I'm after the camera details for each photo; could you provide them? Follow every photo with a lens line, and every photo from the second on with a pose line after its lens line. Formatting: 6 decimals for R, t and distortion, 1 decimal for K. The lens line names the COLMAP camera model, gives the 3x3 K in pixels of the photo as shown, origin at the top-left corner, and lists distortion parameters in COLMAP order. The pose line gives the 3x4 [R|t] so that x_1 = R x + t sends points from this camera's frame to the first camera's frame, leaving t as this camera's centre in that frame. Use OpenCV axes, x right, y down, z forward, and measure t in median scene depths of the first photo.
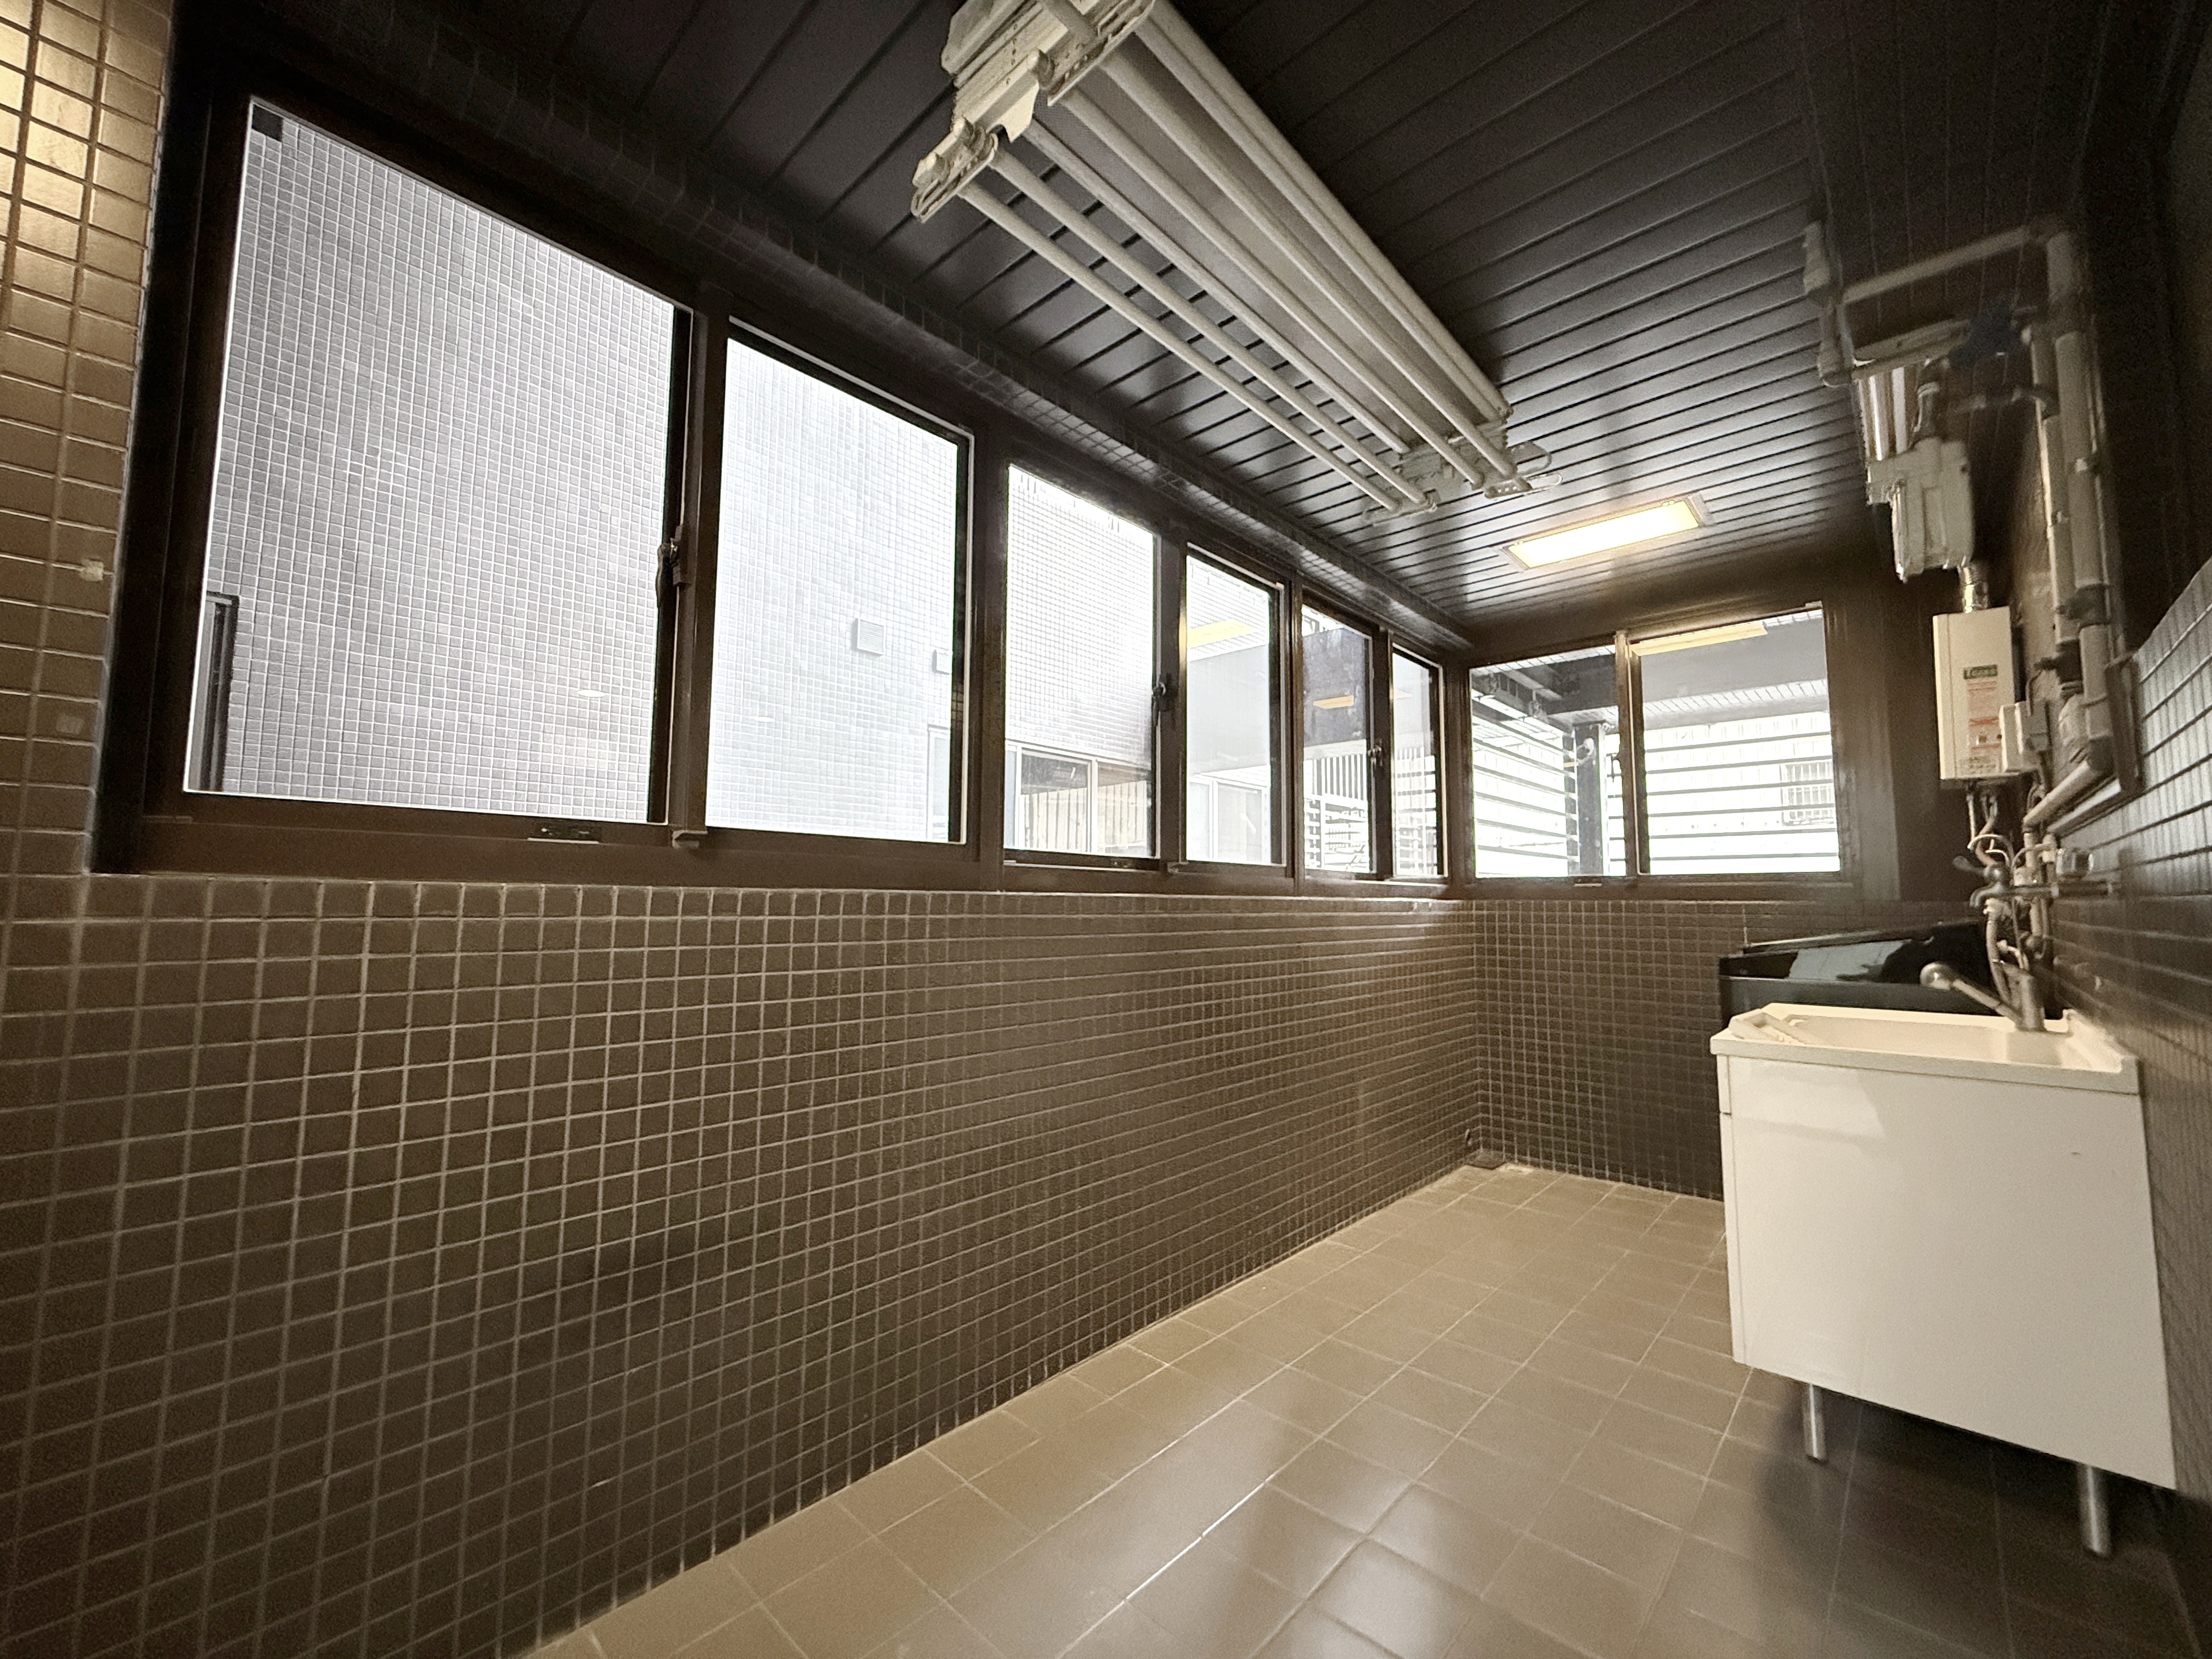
lens RADIAL K [[879.3, 0, 1104.4], [0, 879.3, 828.9], [0, 0, 1]] dist [-0.000024, -0.000572]
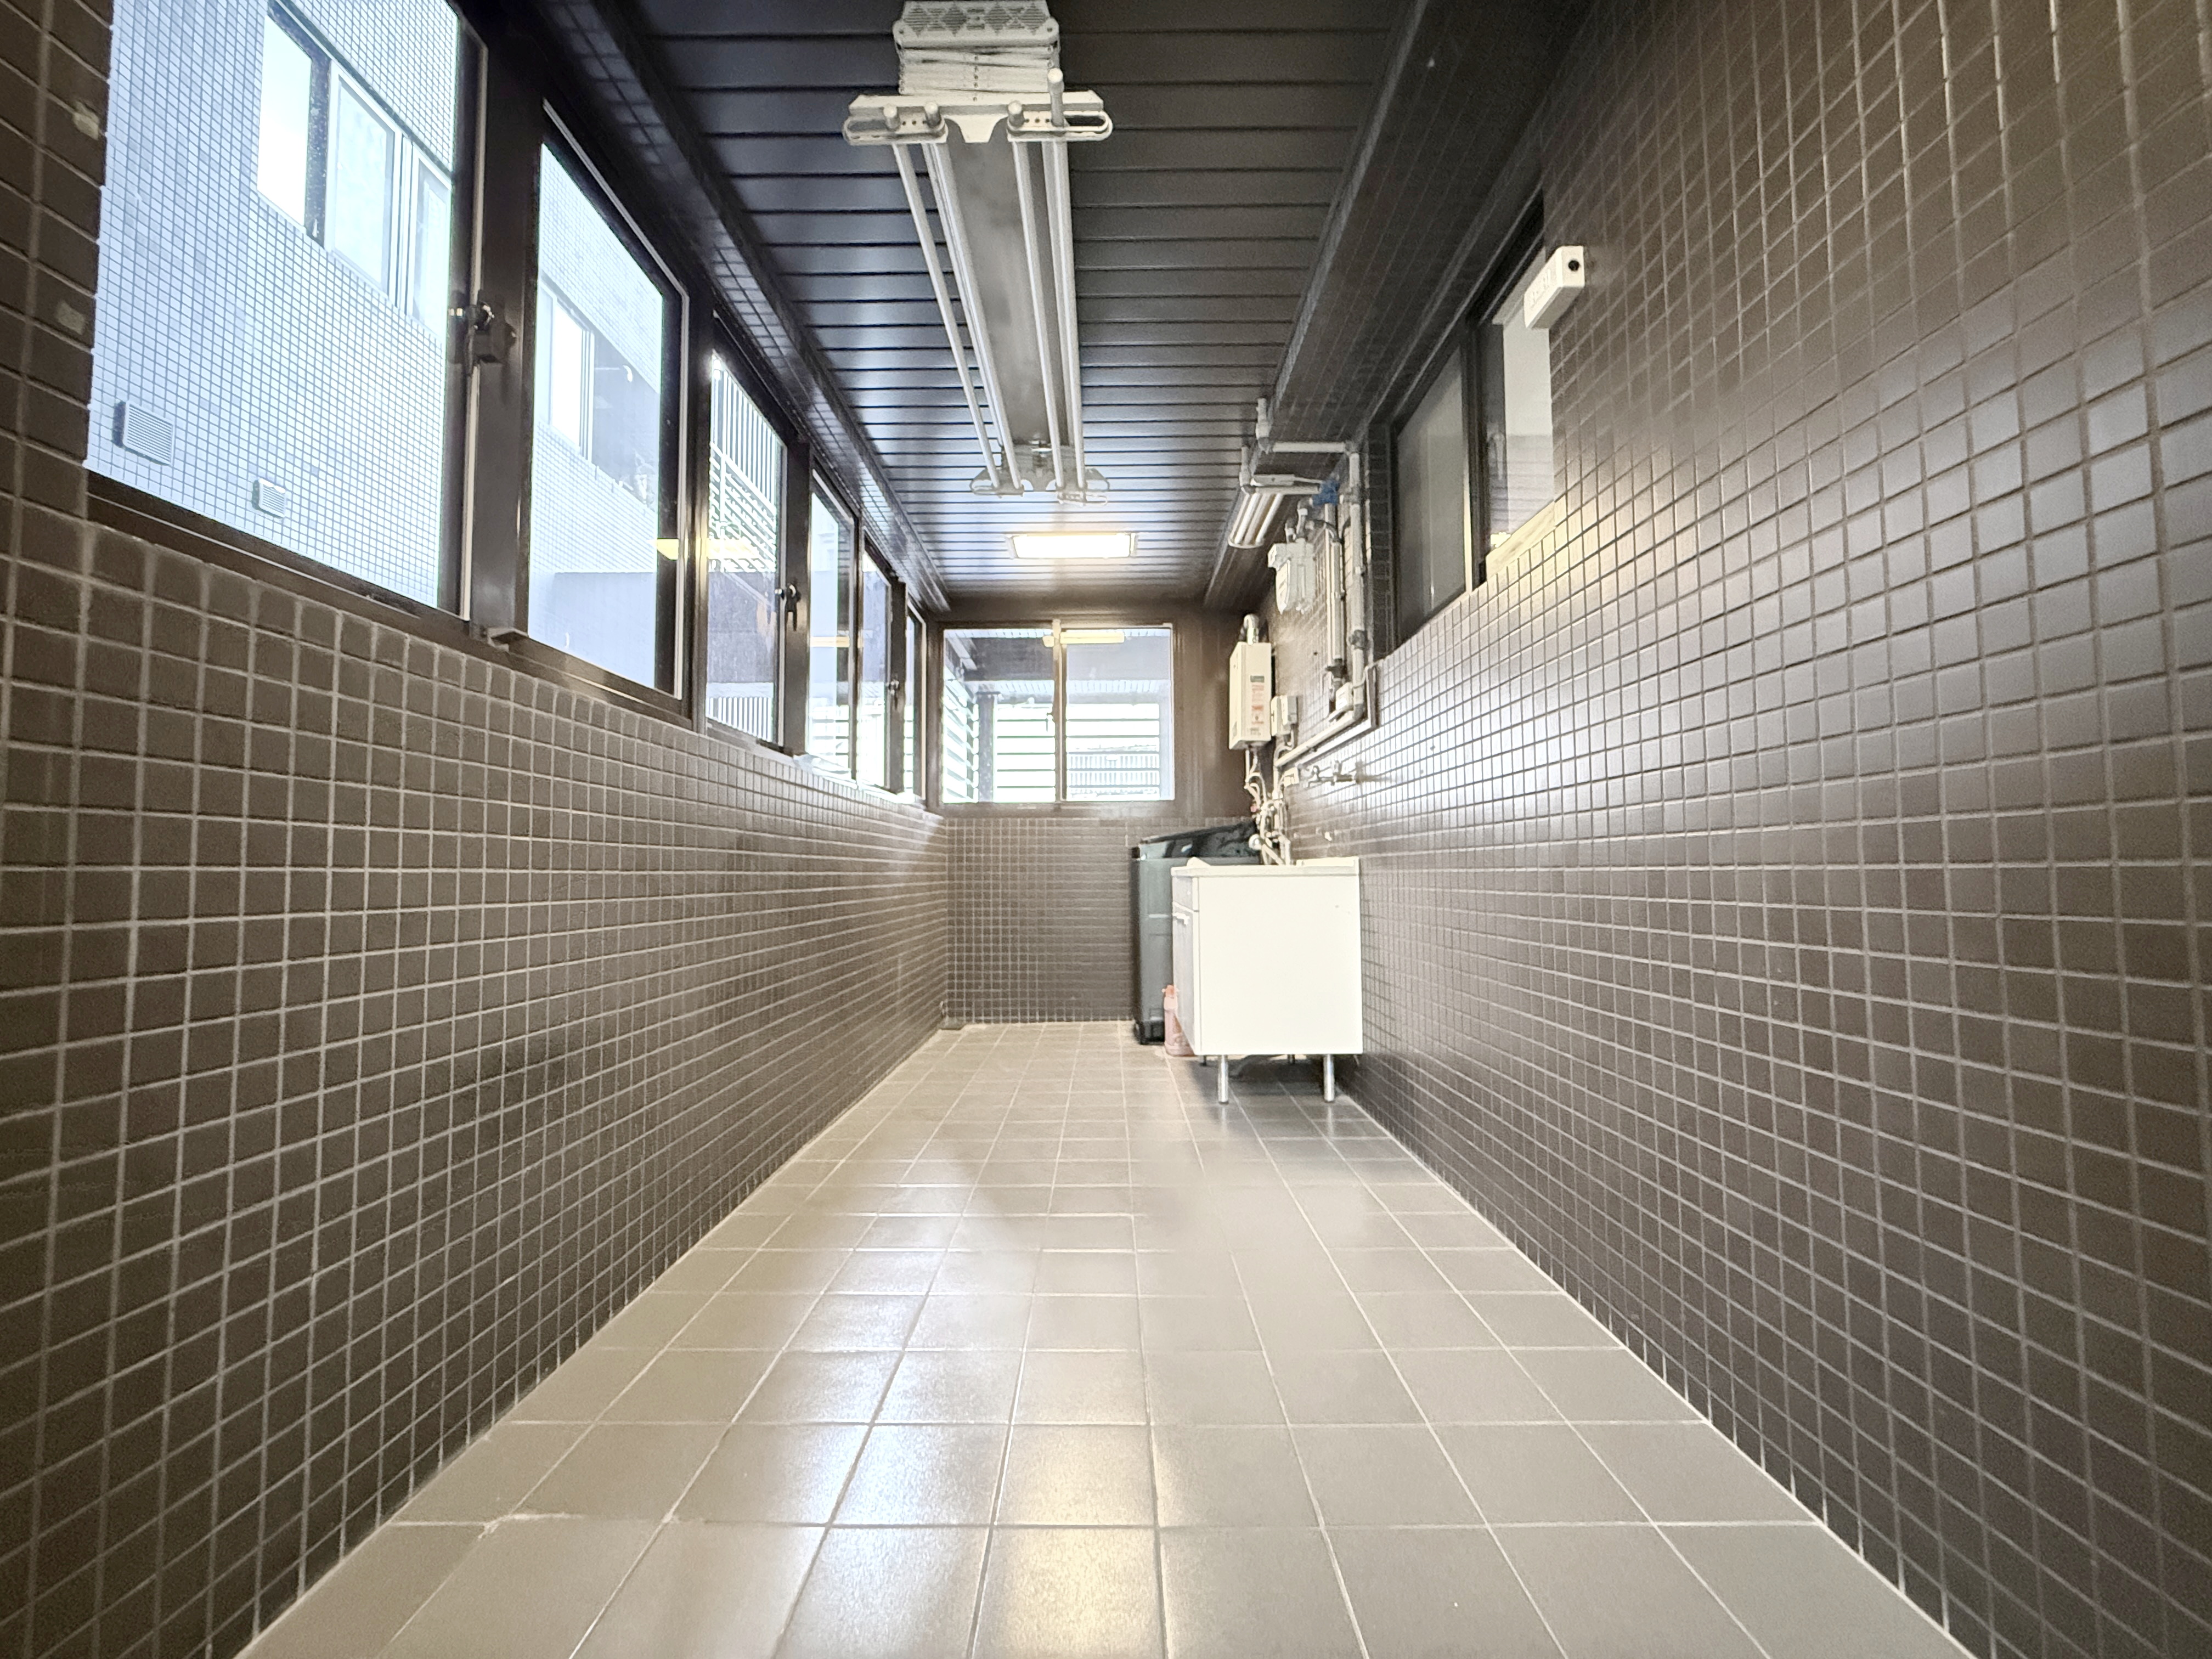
lens RADIAL K [[879.3, 0, 1102.6], [0, 879.3, 828.9], [0, 0, 1]] dist [-0.000024, -0.000572]
pose [[0.732831, 0.023490, 0.680006, -0.272587], [-0.046546, 0.998793, 0.015660, 0.071300], [-0.678817, -0.043128, 0.733040, -0.049308]]
